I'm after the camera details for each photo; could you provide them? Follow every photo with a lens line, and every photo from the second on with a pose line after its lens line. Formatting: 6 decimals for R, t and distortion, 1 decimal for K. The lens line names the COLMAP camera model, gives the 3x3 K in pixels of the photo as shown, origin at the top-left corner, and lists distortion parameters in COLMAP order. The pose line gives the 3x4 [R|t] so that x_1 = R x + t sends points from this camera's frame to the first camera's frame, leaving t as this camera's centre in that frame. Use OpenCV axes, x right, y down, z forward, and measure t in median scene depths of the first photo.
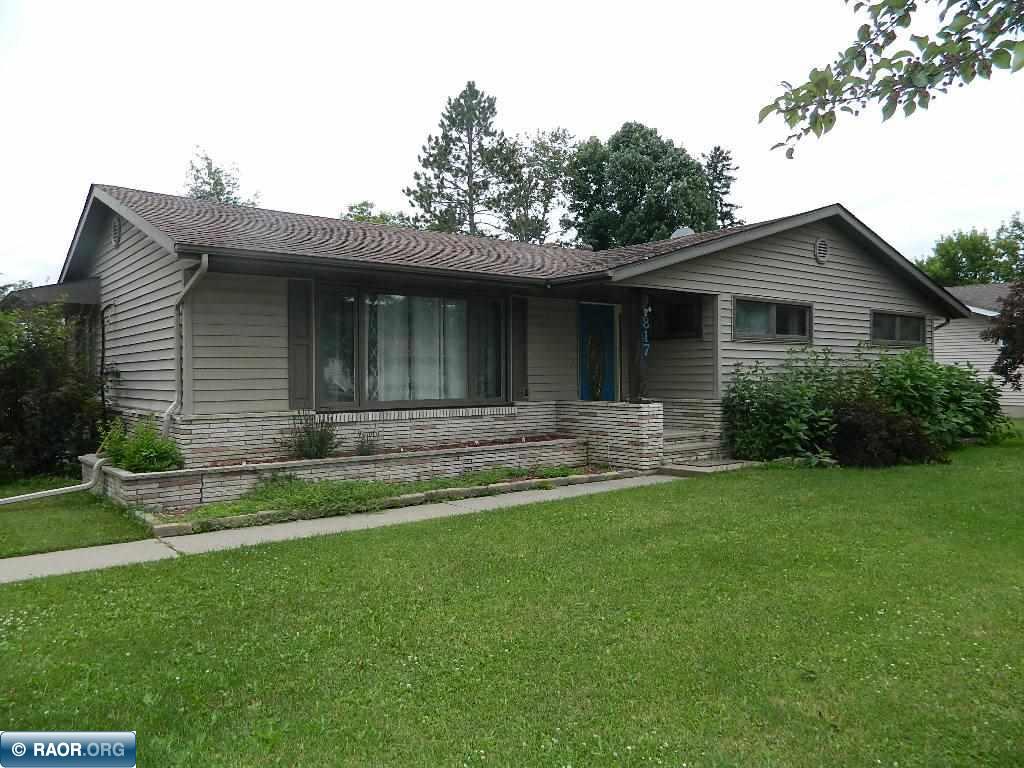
lens RADIAL K [[751.2, 0, 512.0], [0, 751.2, 384.0], [0, 0, 1]] dist [-0.001962, -0.000310]
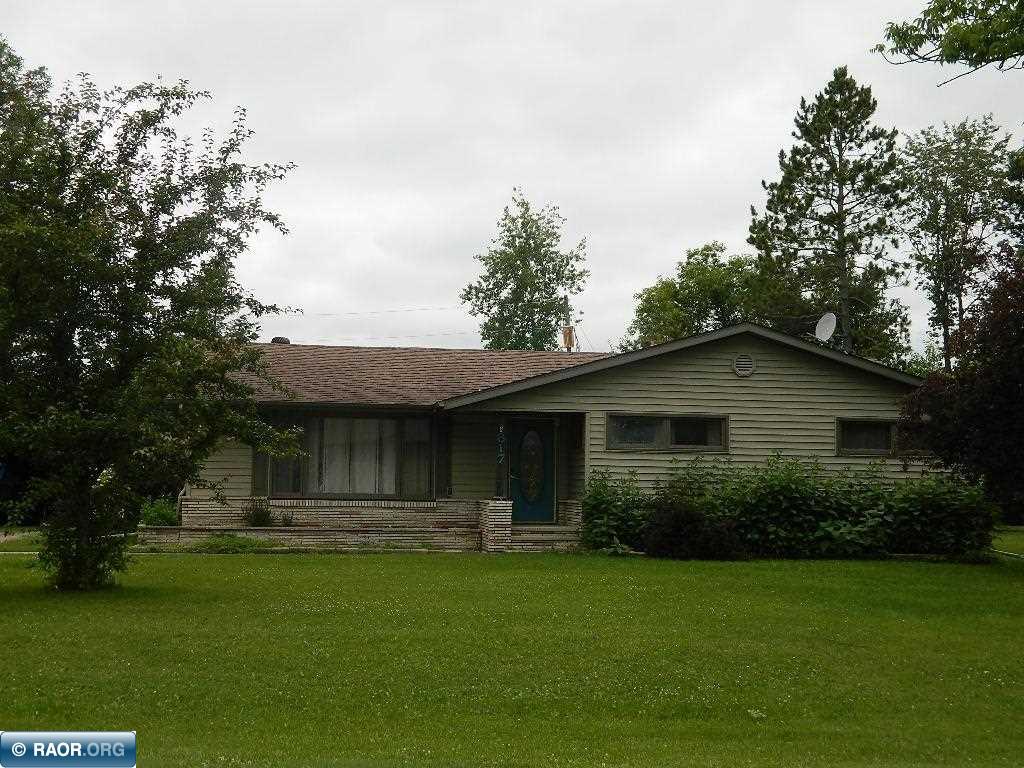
lens RADIAL K [[1401.5, 0, 512.0], [0, 1401.5, 384.0], [0, 0, 1]] dist [0.018671, 0.021250]
pose [[0.858895, -0.018101, -0.511831, 1.302203], [-0.026344, 0.996491, -0.079448, 0.015689], [0.511473, 0.081721, 0.855404, -0.960636]]
